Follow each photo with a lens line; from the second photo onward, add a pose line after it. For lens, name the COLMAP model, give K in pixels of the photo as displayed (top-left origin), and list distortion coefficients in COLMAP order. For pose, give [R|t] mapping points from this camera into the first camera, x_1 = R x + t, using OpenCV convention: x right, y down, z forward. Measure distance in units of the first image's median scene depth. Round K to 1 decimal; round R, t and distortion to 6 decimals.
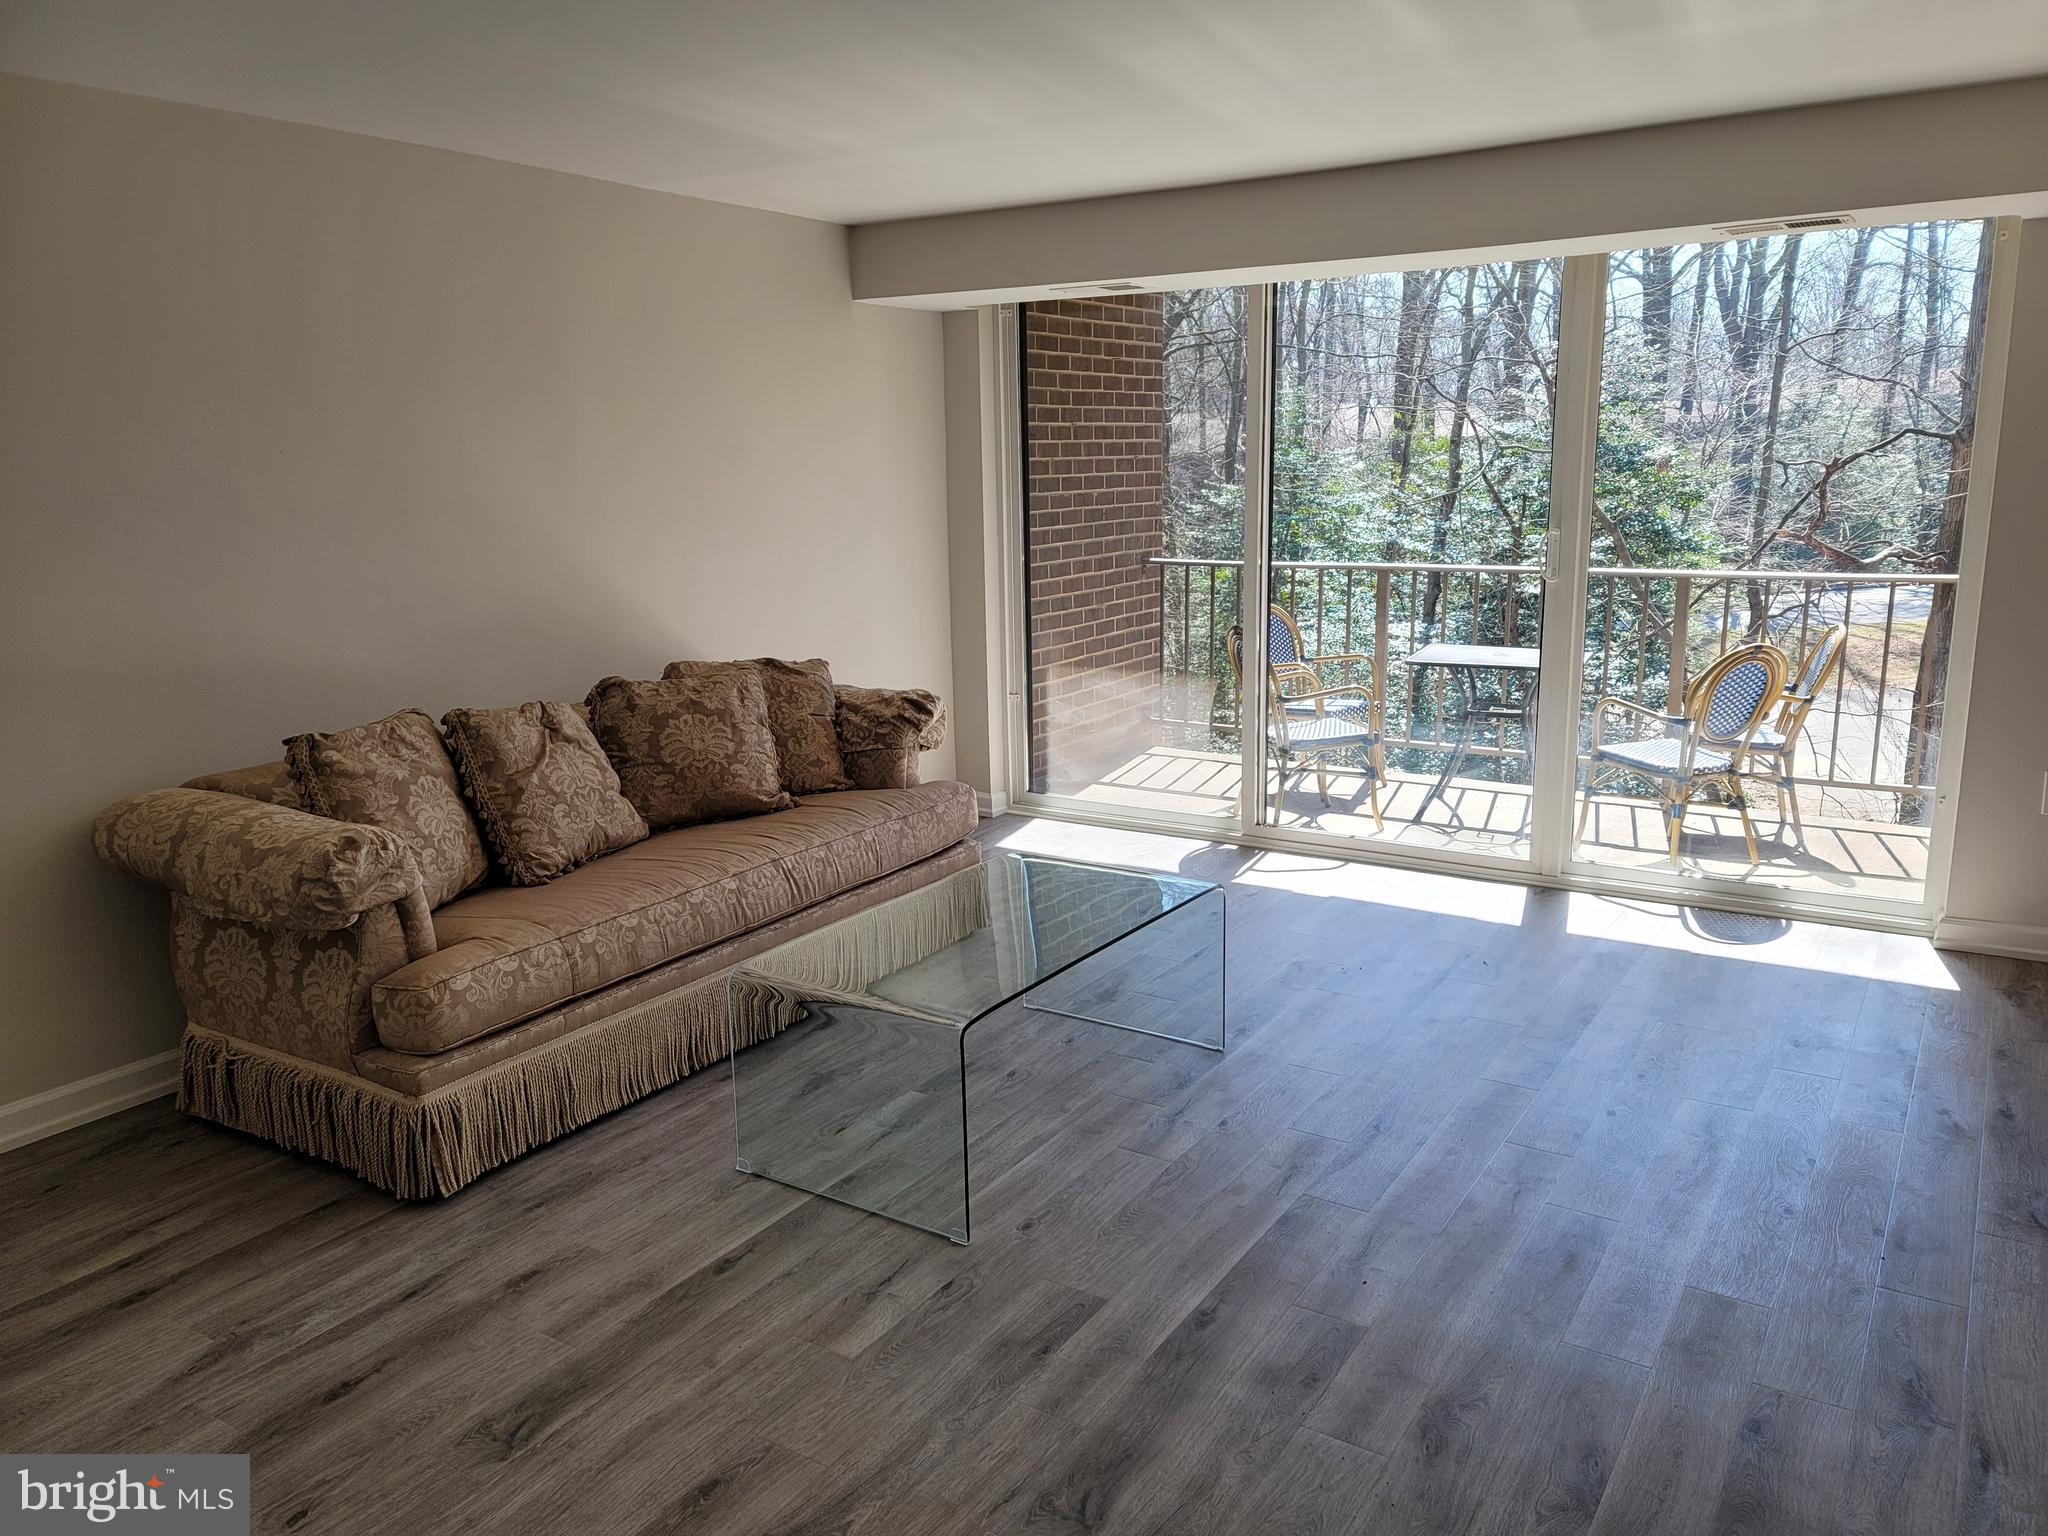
lens RADIAL K [[1510.0, 0, 1022.9], [0, 1510.0, 766.2], [0, 0, 1]] dist [0.074277, -0.055764]
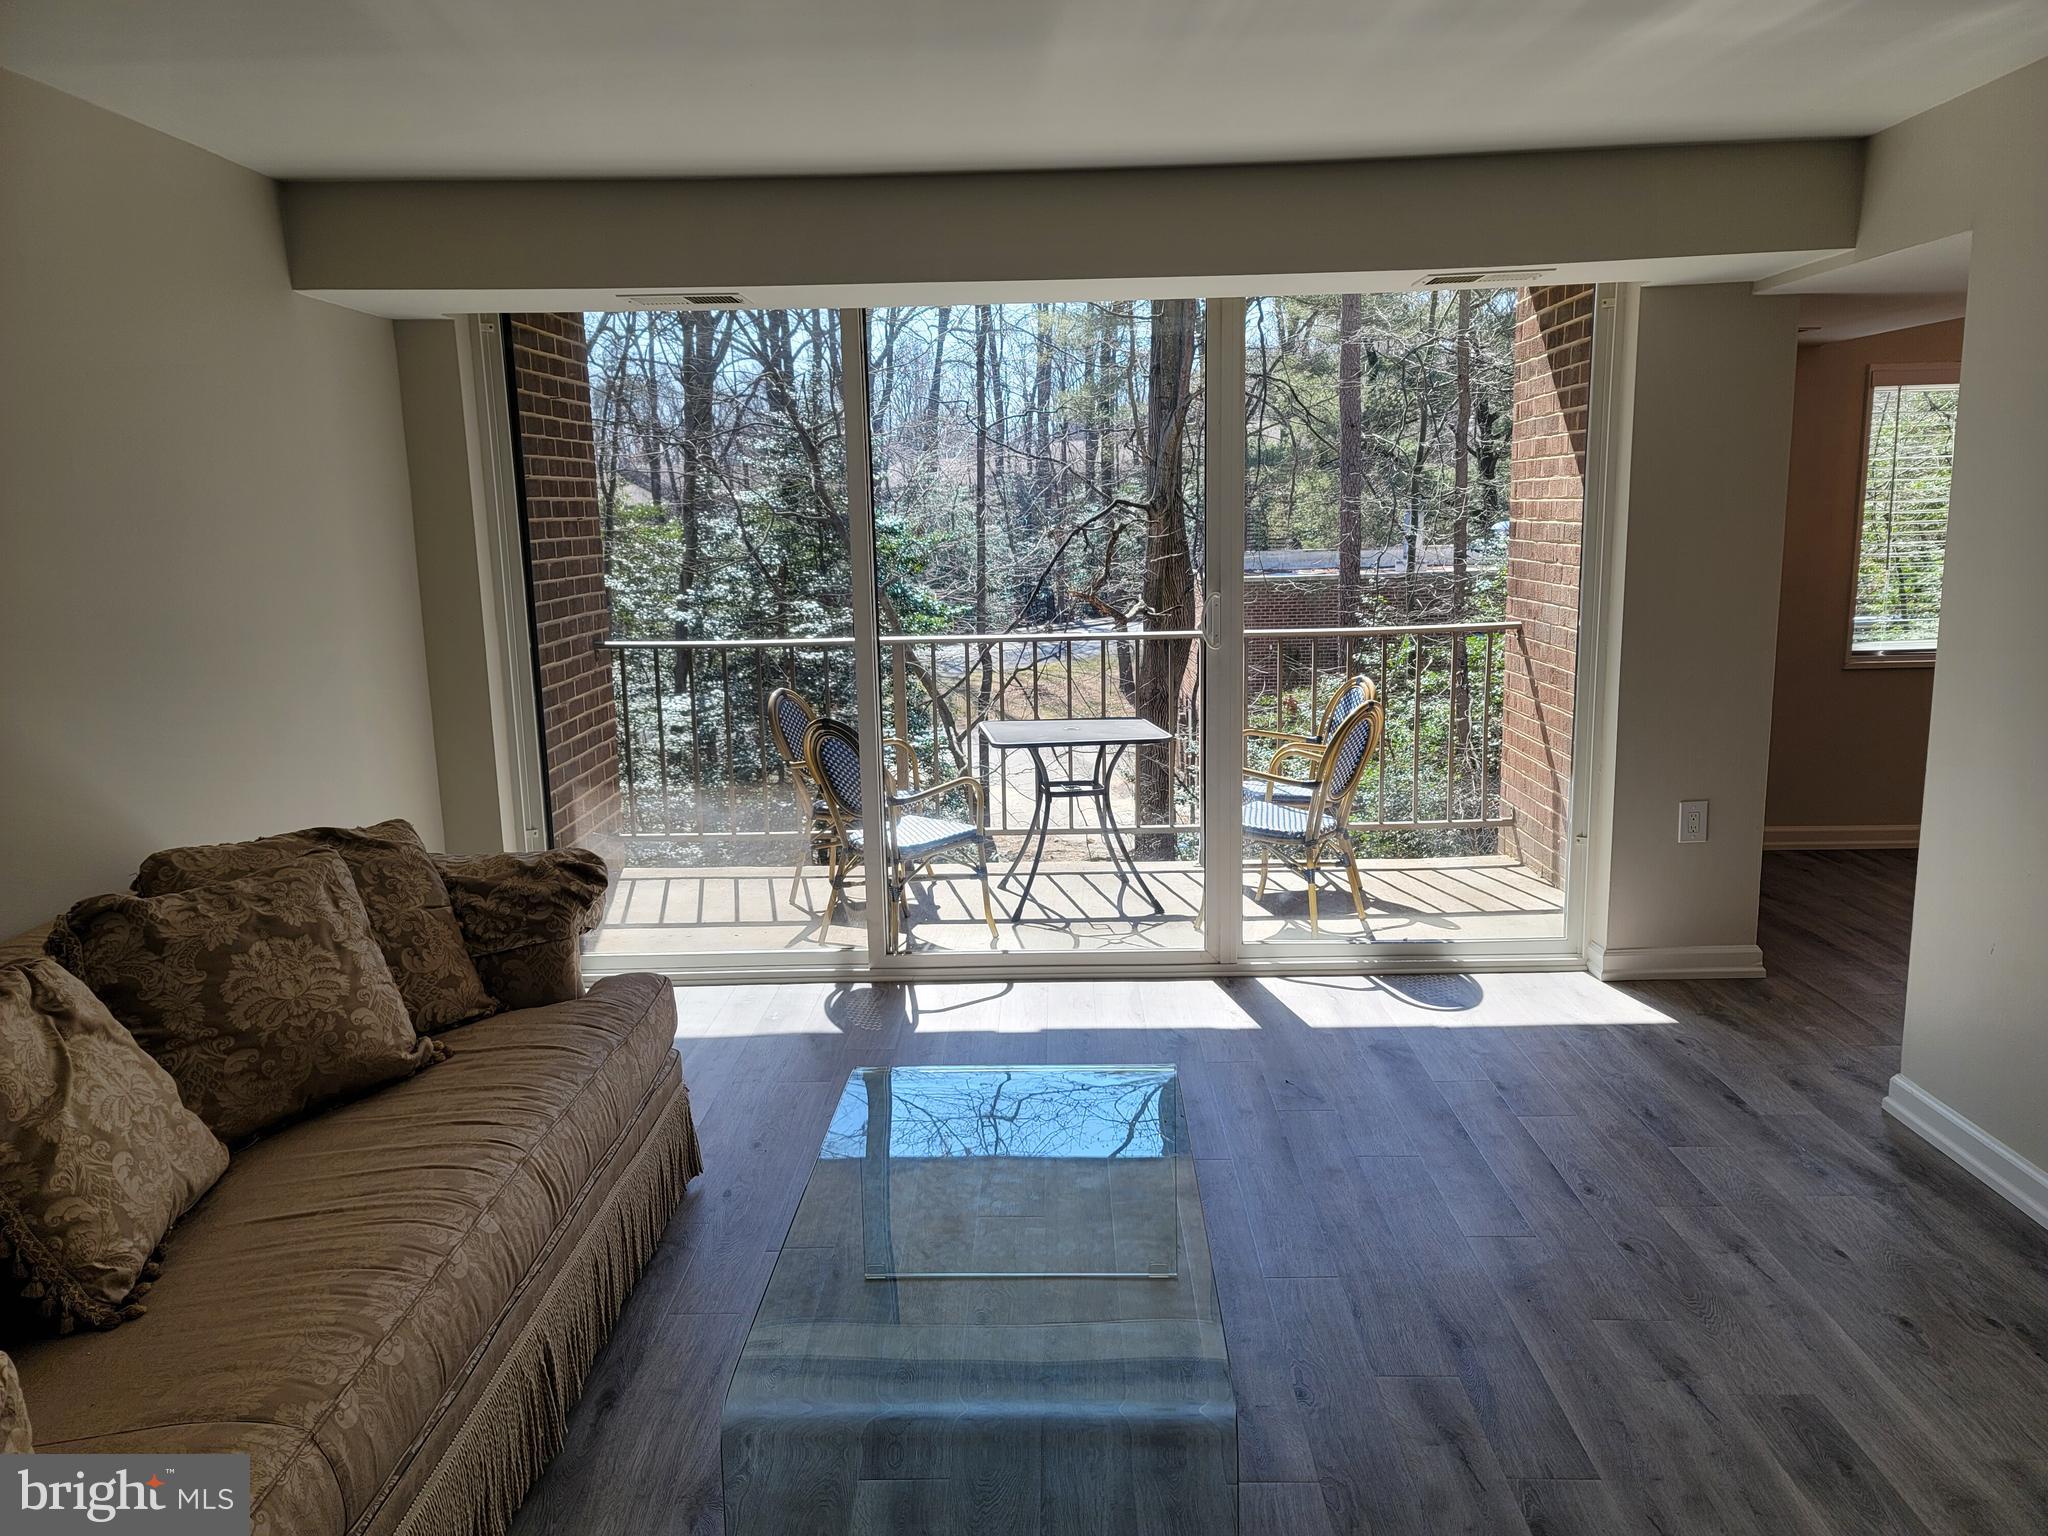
lens RADIAL K [[1510.0, 0, 1035.1], [0, 1510.0, 766.7], [0, 0, 1]] dist [0.074277, -0.055764]
pose [[0.844203, -0.090741, 0.528288, -0.256000], [0.112823, 0.993568, -0.009632, -0.057771], [-0.524016, 0.067735, 0.849011, 0.298485]]
